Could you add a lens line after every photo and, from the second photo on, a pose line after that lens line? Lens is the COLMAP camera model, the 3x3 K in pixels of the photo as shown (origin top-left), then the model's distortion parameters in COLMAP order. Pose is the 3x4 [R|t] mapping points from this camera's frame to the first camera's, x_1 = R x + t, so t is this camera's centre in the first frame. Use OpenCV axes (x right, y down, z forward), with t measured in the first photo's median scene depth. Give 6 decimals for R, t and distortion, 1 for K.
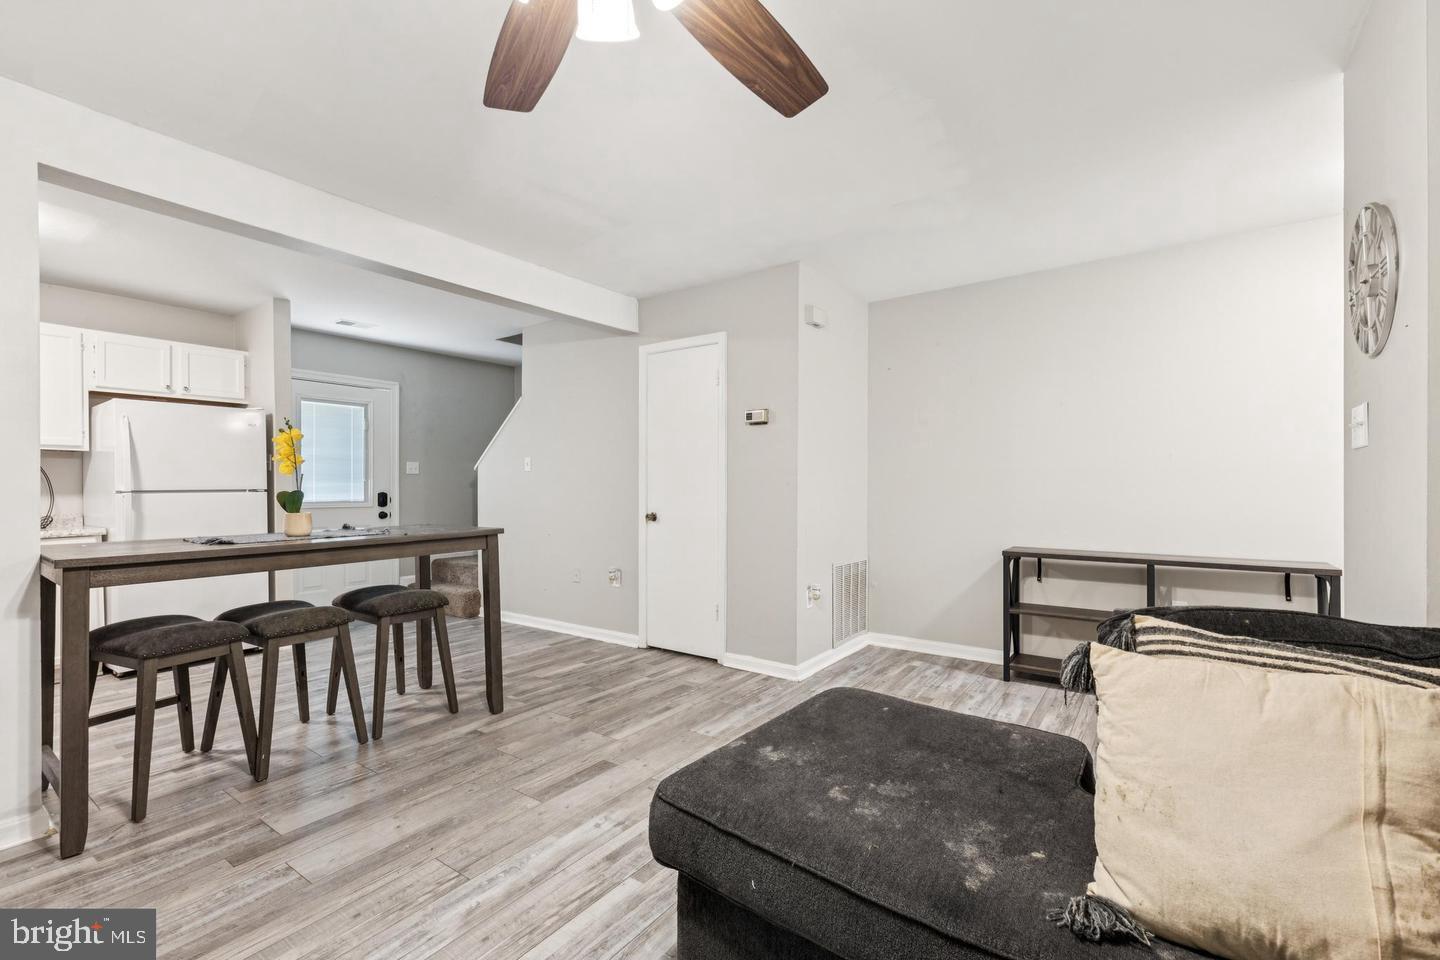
lens RADIAL K [[627.6, 0, 717.0], [0, 627.6, 482.0], [0, 0, 1]] dist [0.014538, -0.000831]
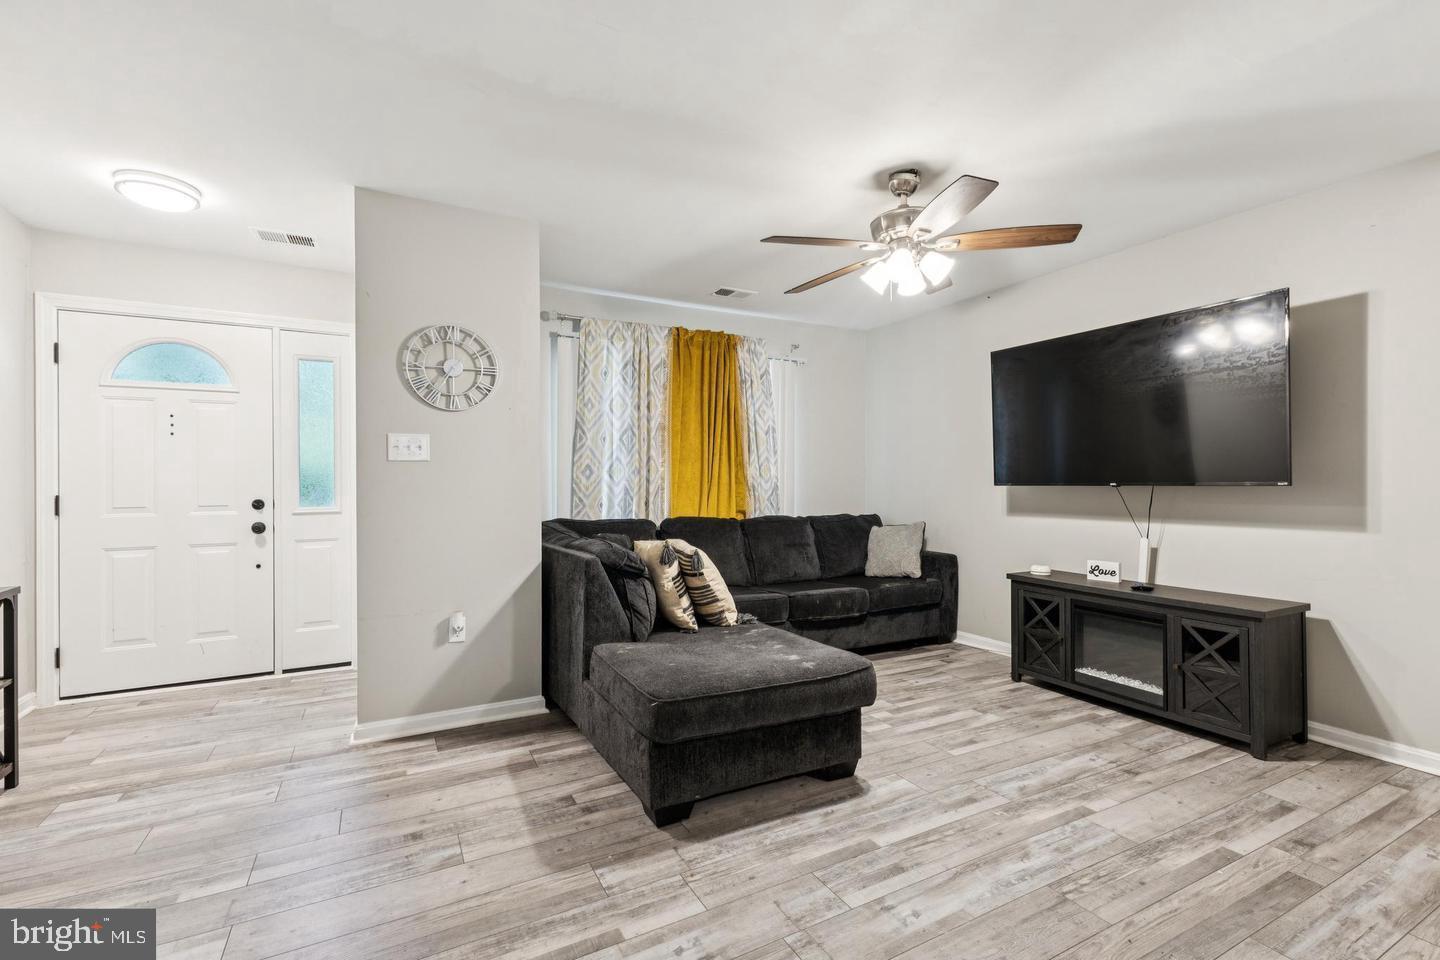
lens RADIAL K [[627.6, 0, 716.1], [0, 627.6, 485.1], [0, 0, 1]] dist [0.014538, -0.000831]
pose [[-0.897065, 0.000845, 0.441898, -0.216811], [-0.000483, 0.999996, -0.002893, 0.006138], [-0.441898, -0.002808, -0.897061, 1.253752]]
